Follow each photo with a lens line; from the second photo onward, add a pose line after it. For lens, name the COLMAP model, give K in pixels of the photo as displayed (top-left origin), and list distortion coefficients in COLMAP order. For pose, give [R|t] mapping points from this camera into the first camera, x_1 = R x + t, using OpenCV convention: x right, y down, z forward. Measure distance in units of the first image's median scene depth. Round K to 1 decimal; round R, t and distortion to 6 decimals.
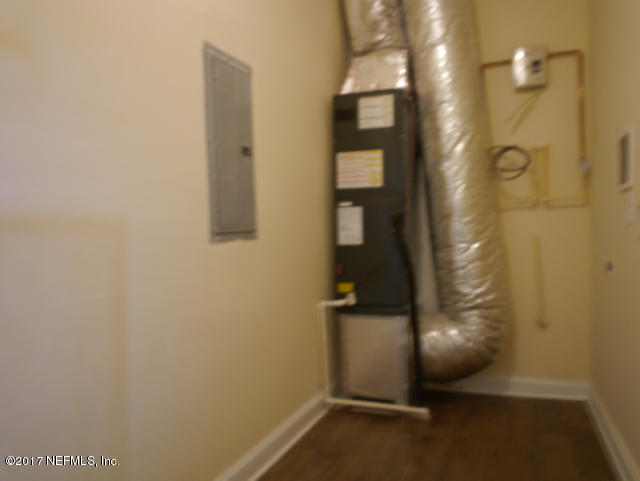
lens RADIAL K [[478.4, 0, 320.0], [0, 478.4, 240.5], [0, 0, 1]] dist [0.003202, 0.004227]
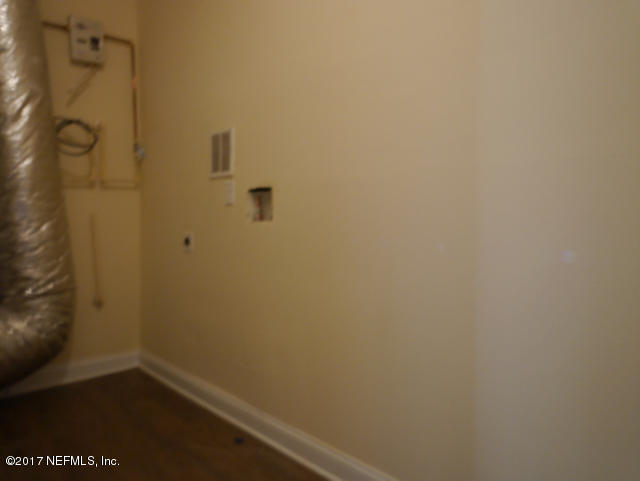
lens RADIAL K [[478.4, 0, 320.0], [0, 478.4, 240.5], [0, 0, 1]] dist [0.003202, 0.004227]
pose [[0.480152, -0.027426, 0.876757, -0.211893], [0.001155, 0.999530, 0.030634, 0.013078], [-0.877185, -0.013696, 0.479958, 0.119093]]
